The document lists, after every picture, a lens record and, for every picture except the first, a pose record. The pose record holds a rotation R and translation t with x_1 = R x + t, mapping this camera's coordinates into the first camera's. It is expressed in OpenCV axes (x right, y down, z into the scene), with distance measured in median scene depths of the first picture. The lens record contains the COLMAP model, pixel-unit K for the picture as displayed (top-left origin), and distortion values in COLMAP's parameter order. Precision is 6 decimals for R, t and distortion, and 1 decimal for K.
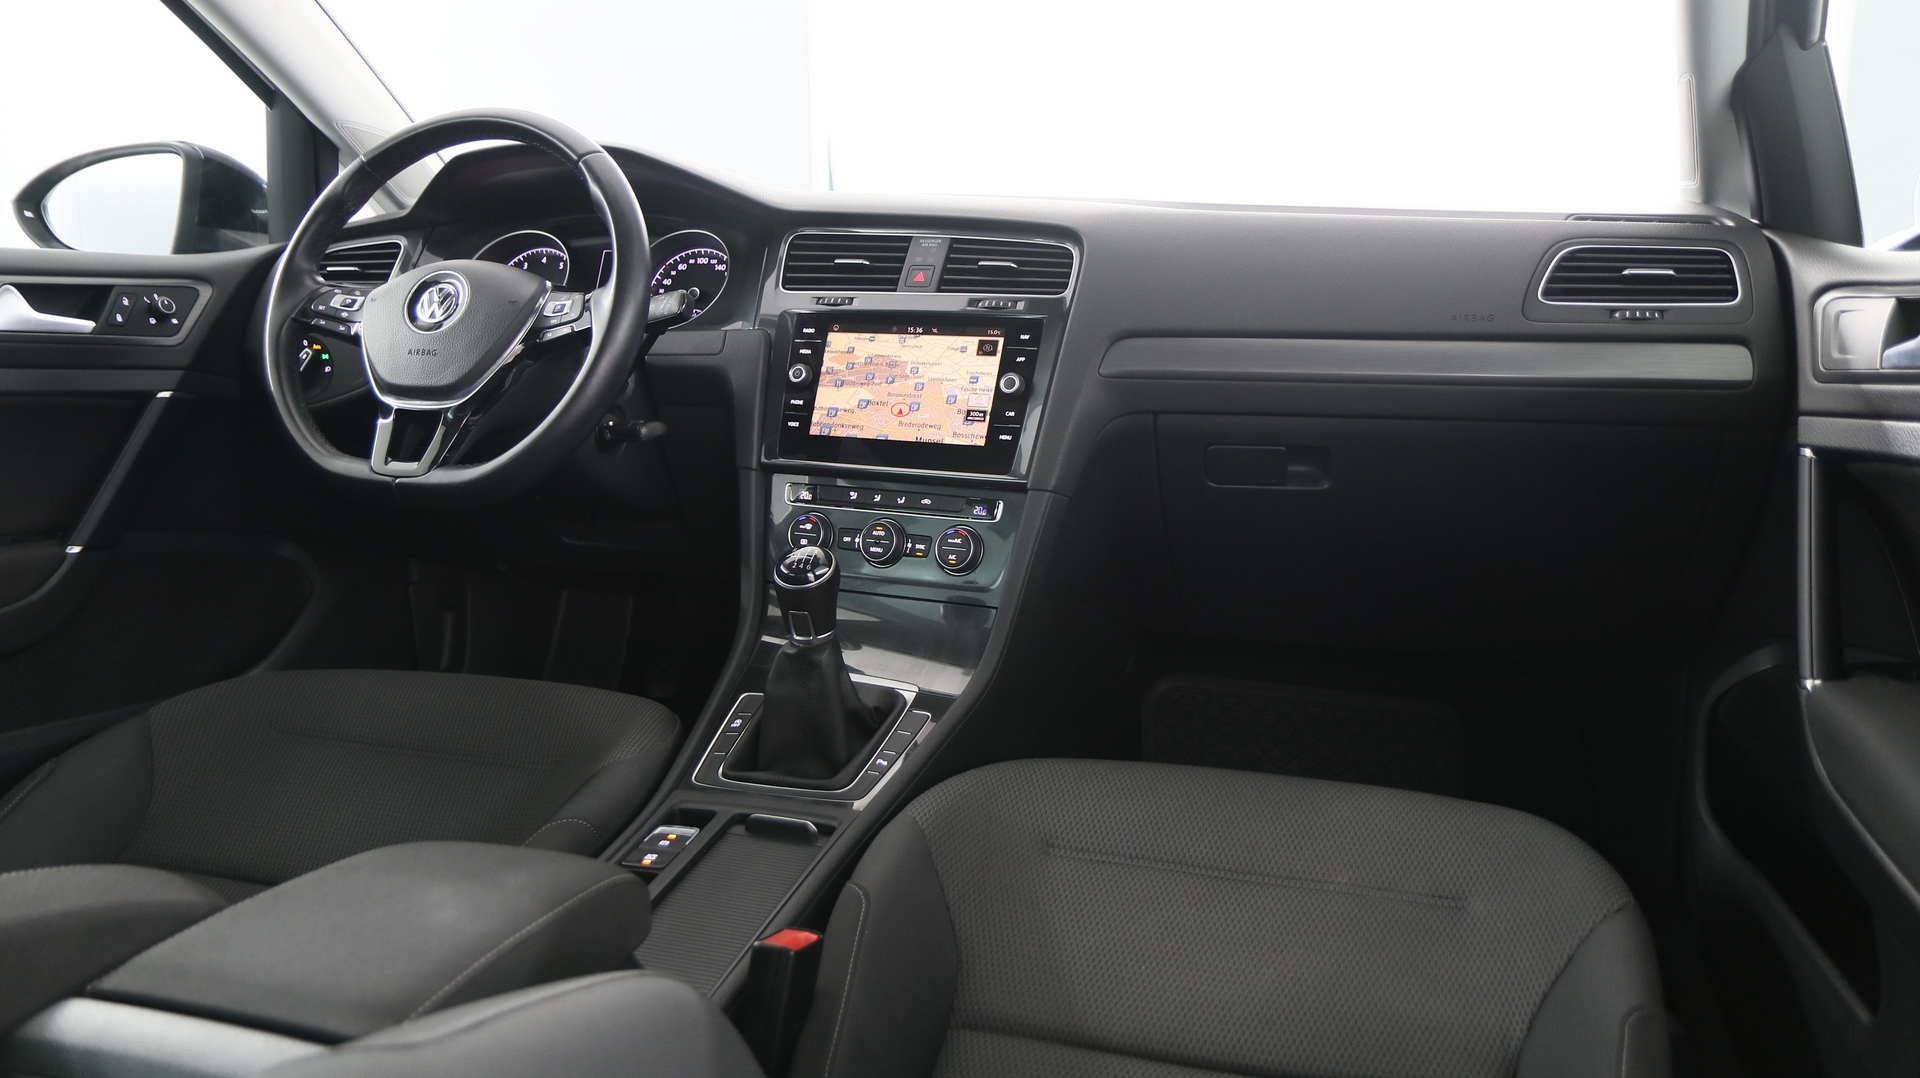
lens RADIAL K [[1461.9, 0, 960.0], [0, 1461.9, 539.0], [0, 0, 1]] dist [-0.022452, 0.010642]
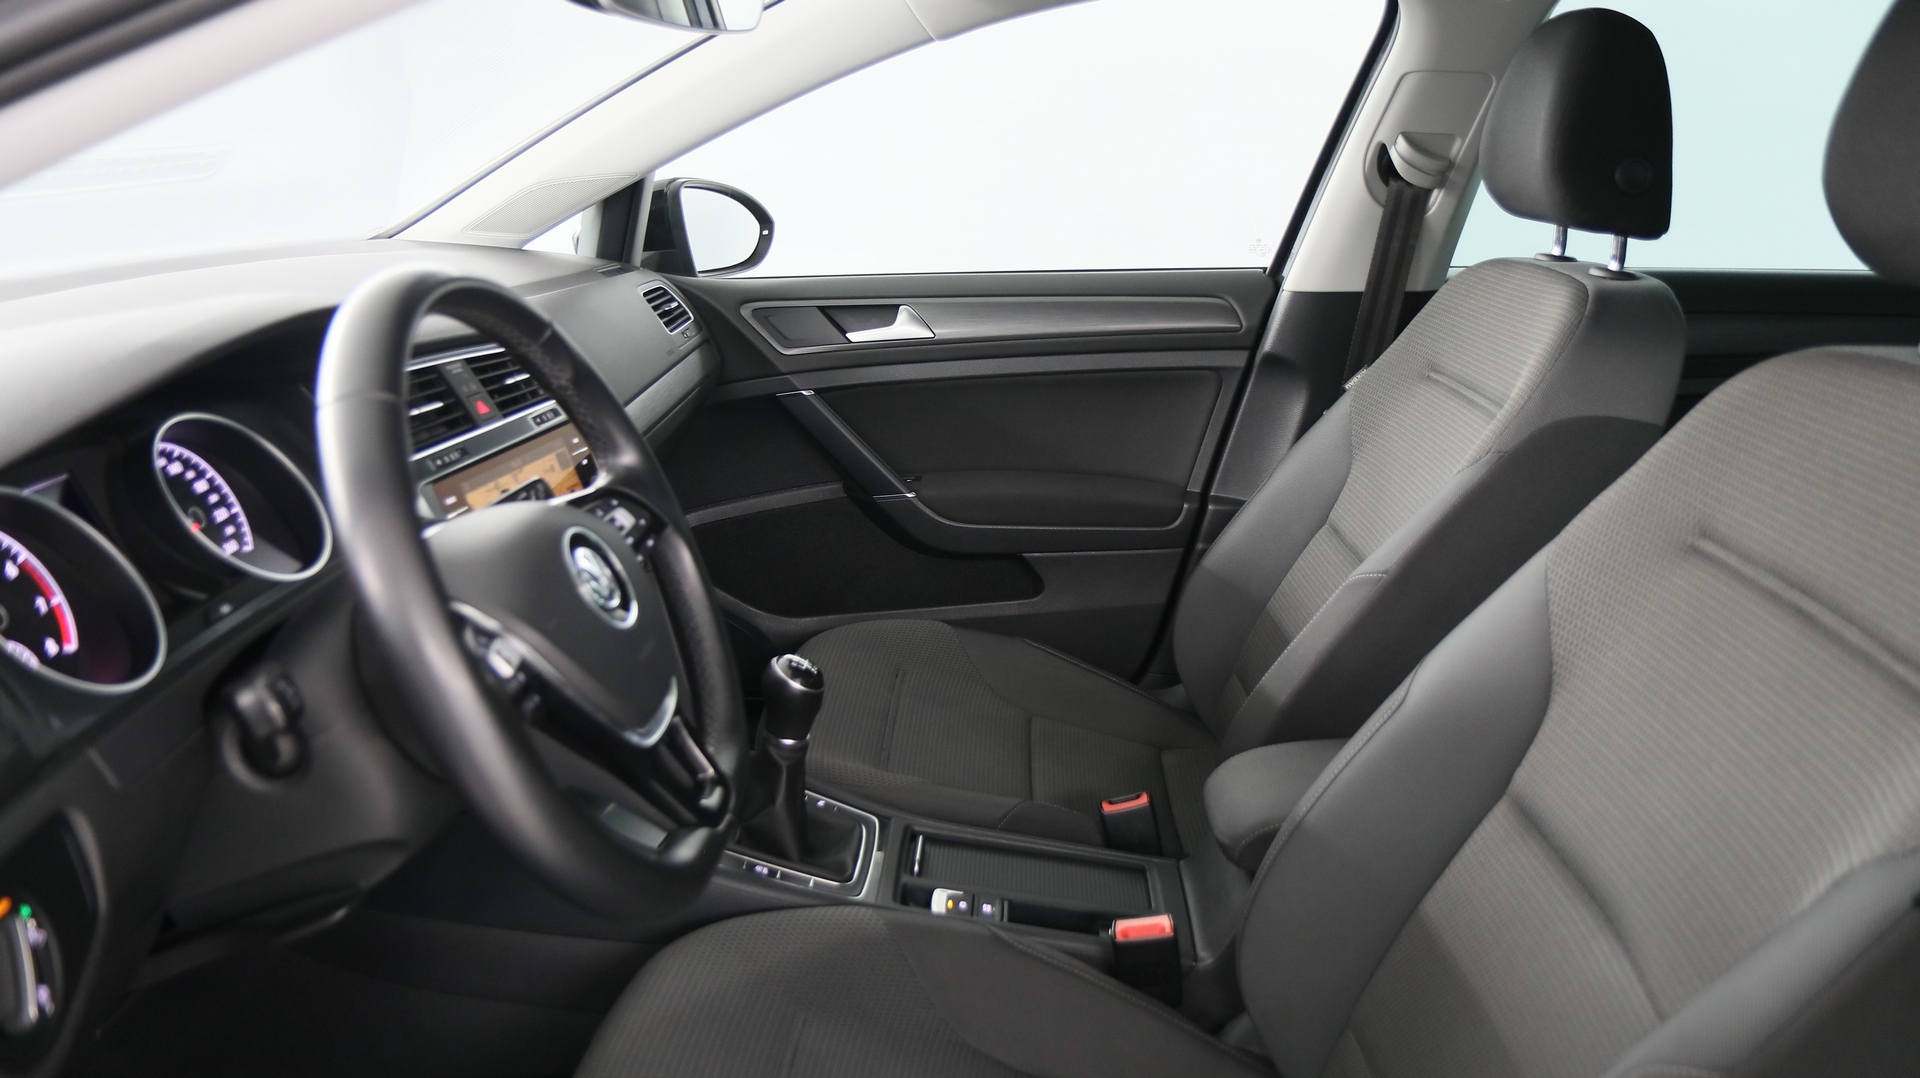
lens RADIAL K [[1461.9, 0, 960.0], [0, 1461.9, 539.0], [0, 0, 1]] dist [-0.022452, 0.010642]
pose [[-0.270624, -0.270688, 0.923846, -0.957721], [0.166345, 0.932072, 0.321826, -0.347004], [-0.948205, 0.240771, -0.207214, 0.946170]]
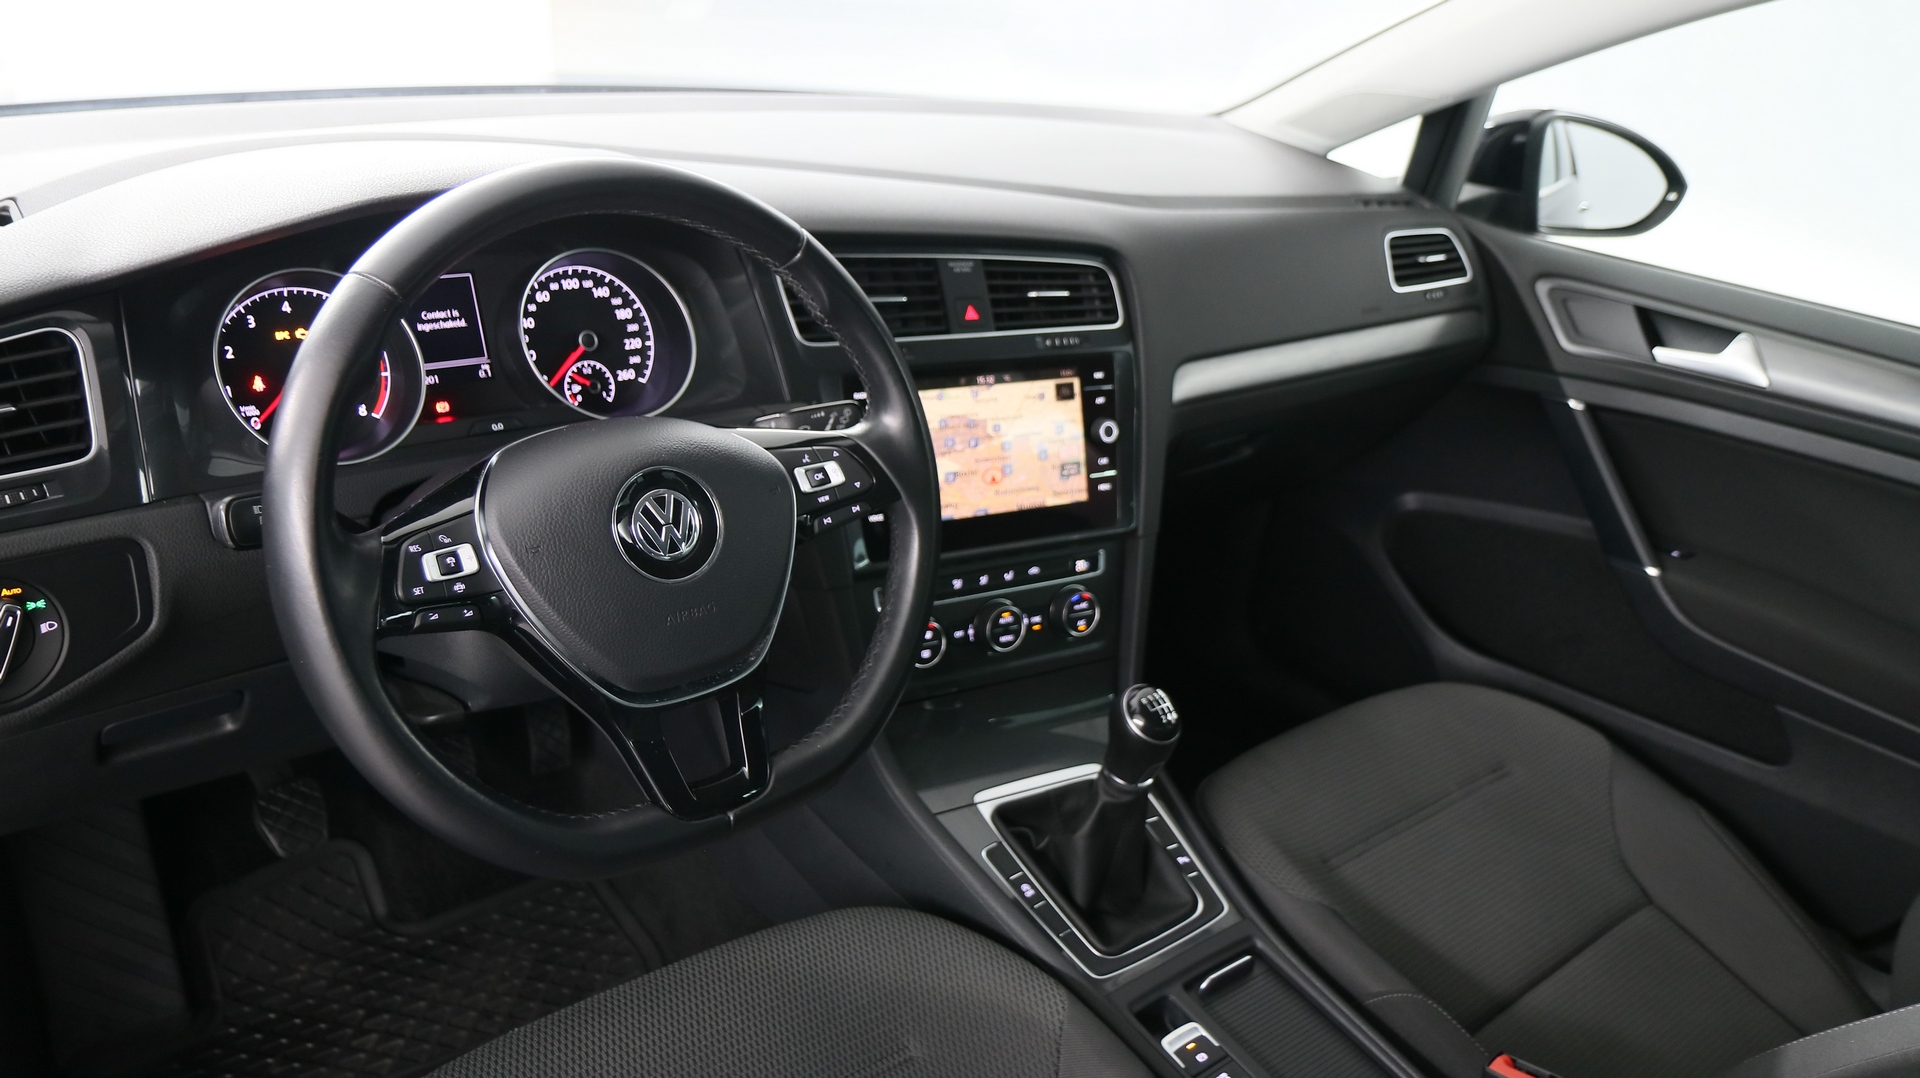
lens RADIAL K [[1461.9, 0, 960.0], [0, 1461.9, 539.0], [0, 0, 1]] dist [-0.022452, 0.010642]
pose [[0.532720, -0.297089, 0.792431, -0.751839], [0.041749, 0.944443, 0.326013, -0.337886], [-0.845261, -0.140591, 0.515527, 0.563529]]
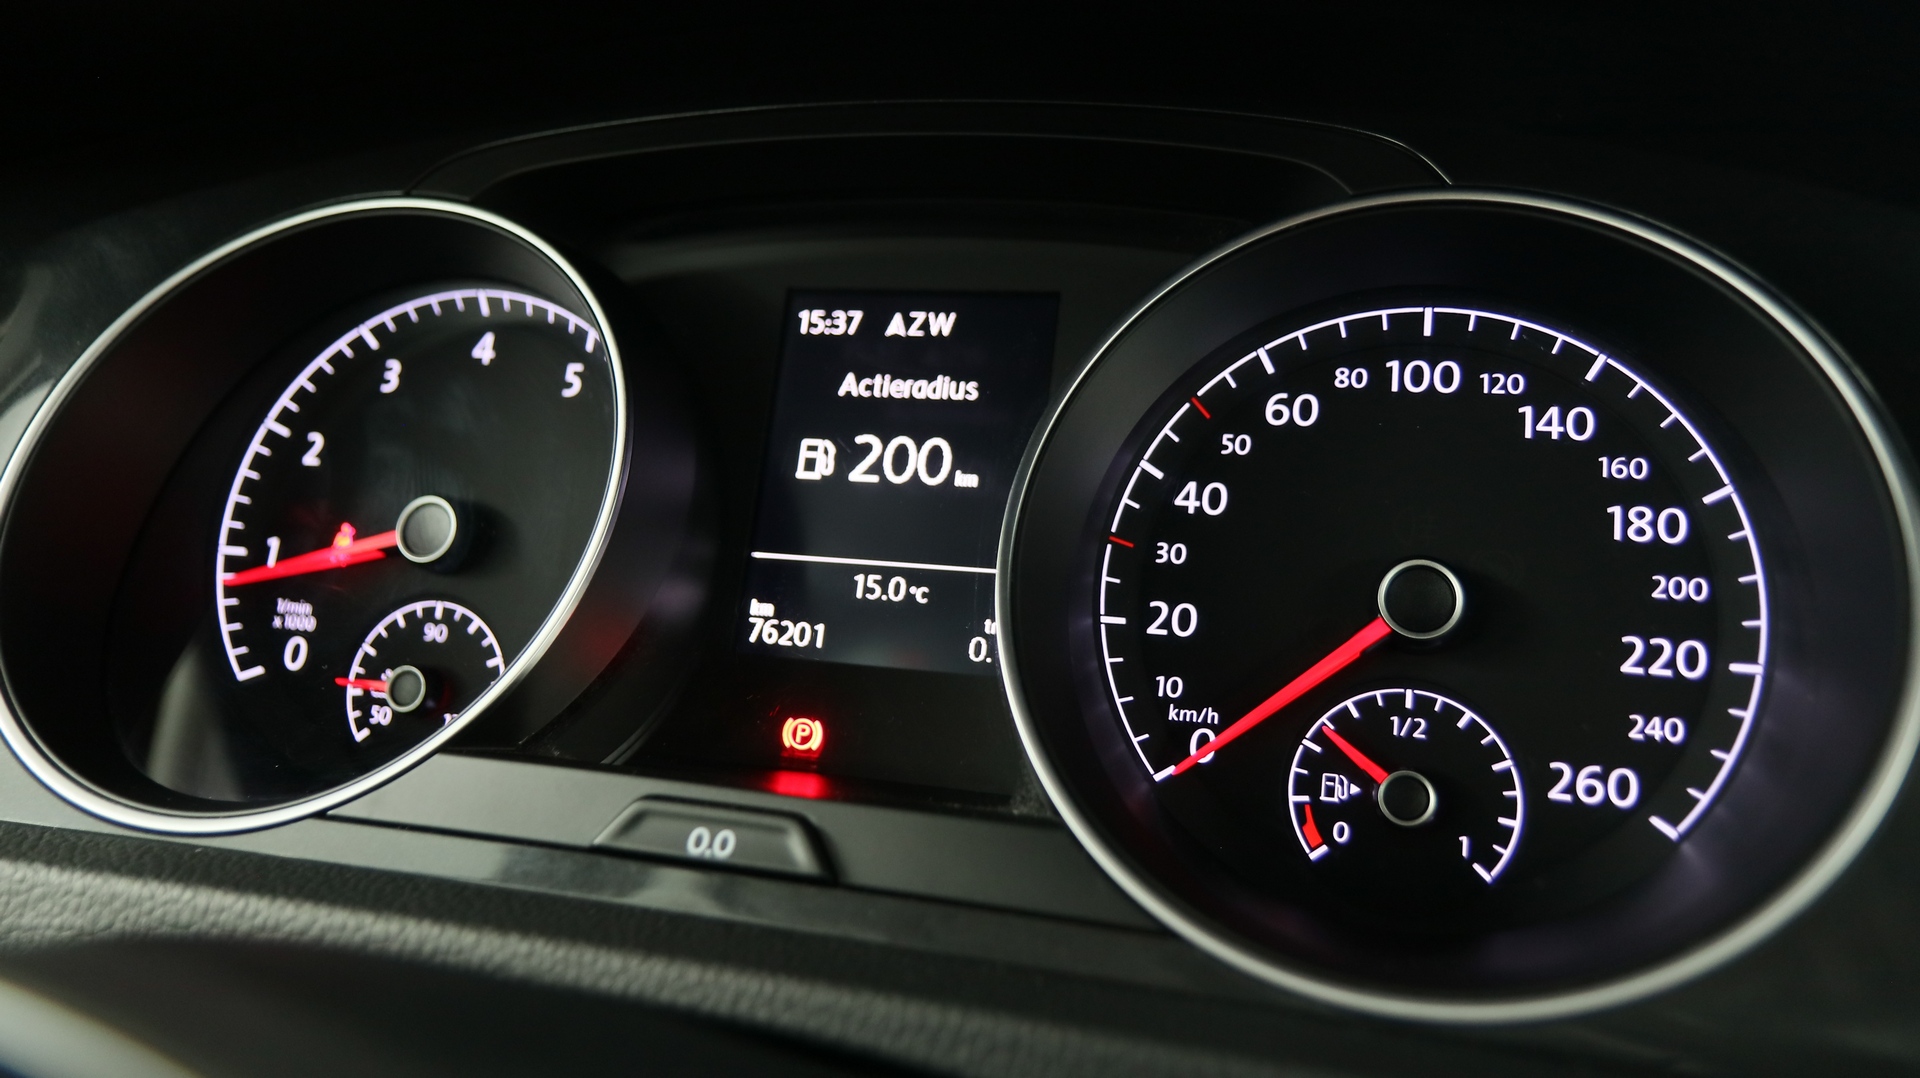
lens RADIAL K [[1461.9, 0, 960.0], [0, 1461.9, 539.0], [0, 0, 1]] dist [-0.022452, 0.010642]
pose [[0.999972, -0.006179, 0.004283, -0.267361], [0.006074, 0.999686, 0.024307, -0.204709], [-0.004432, -0.024280, 0.999695, 0.966373]]
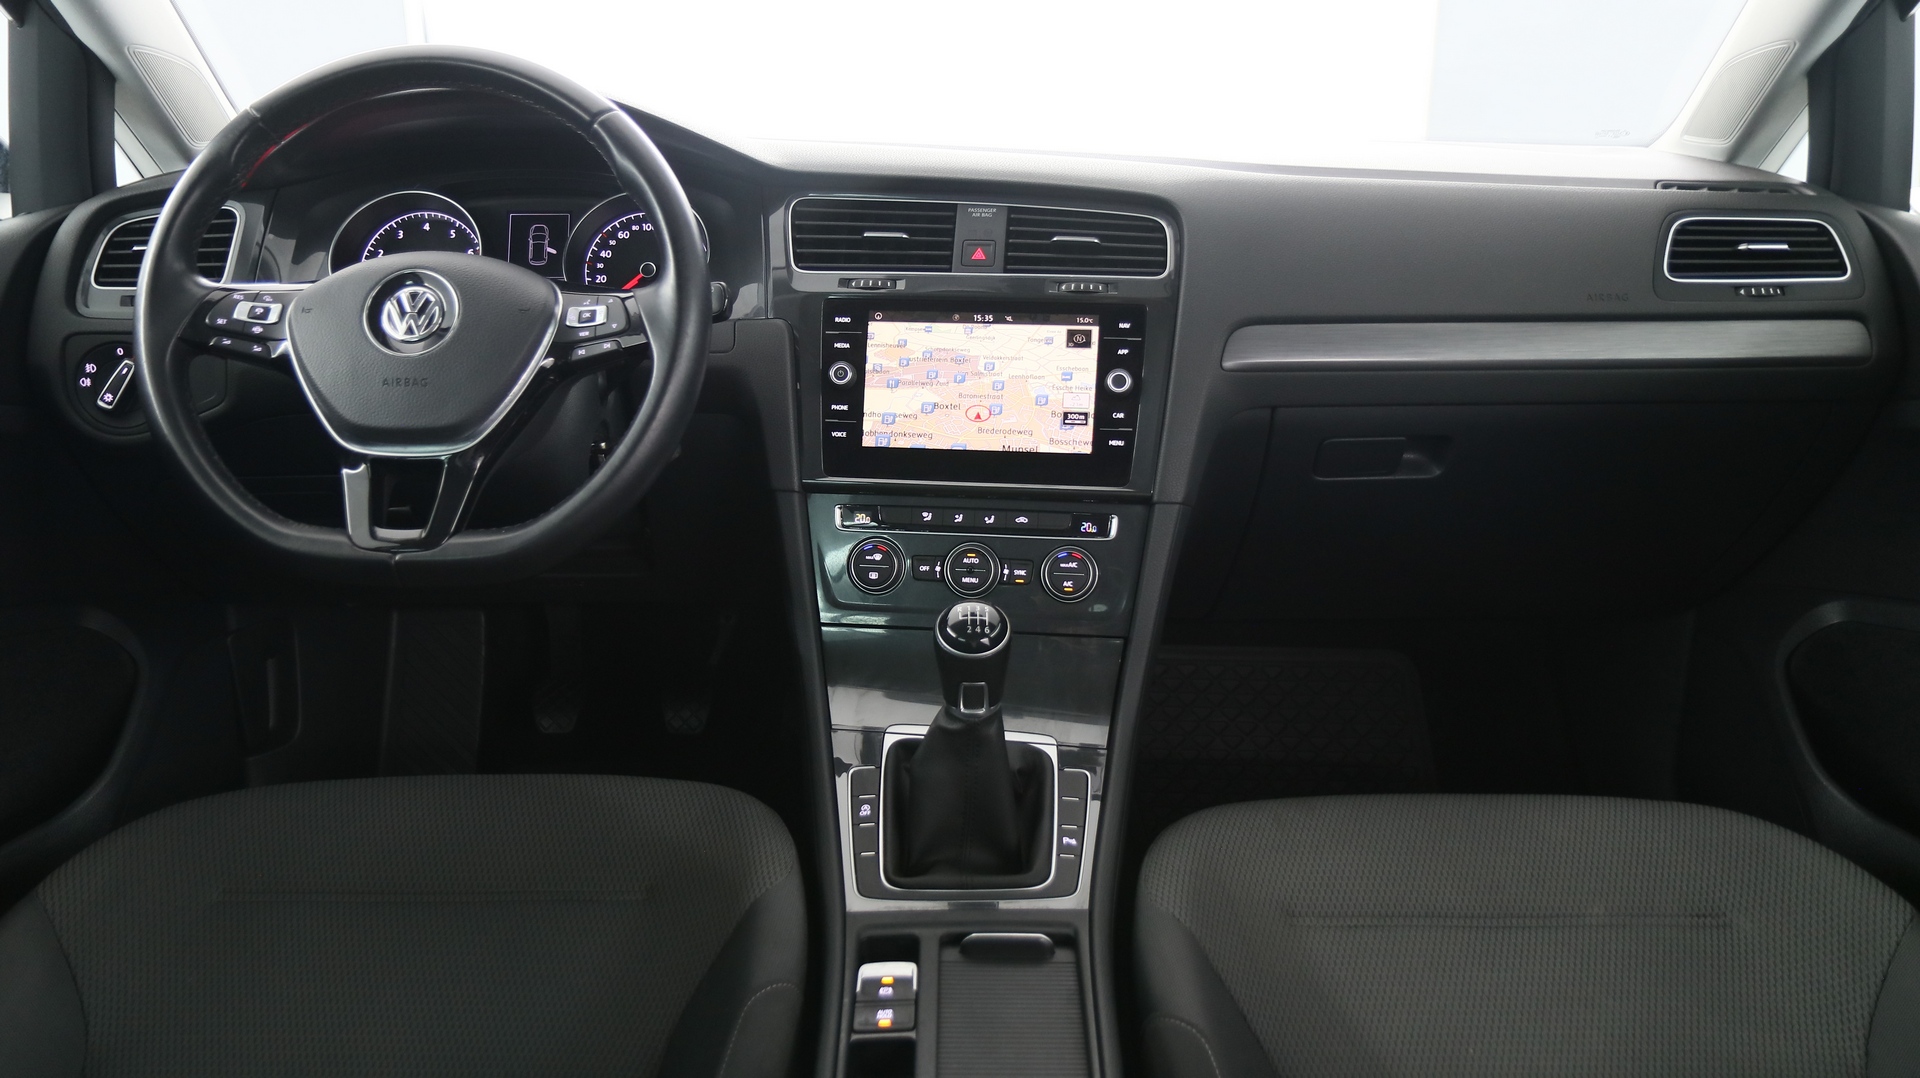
lens RADIAL K [[1461.9, 0, 960.0], [0, 1461.9, 539.0], [0, 0, 1]] dist [-0.022452, 0.010642]
pose [[0.951175, -0.085183, 0.296664, -0.311584], [0.059748, 0.993798, 0.093790, -0.096455], [-0.302813, -0.071486, 0.950365, 0.183124]]
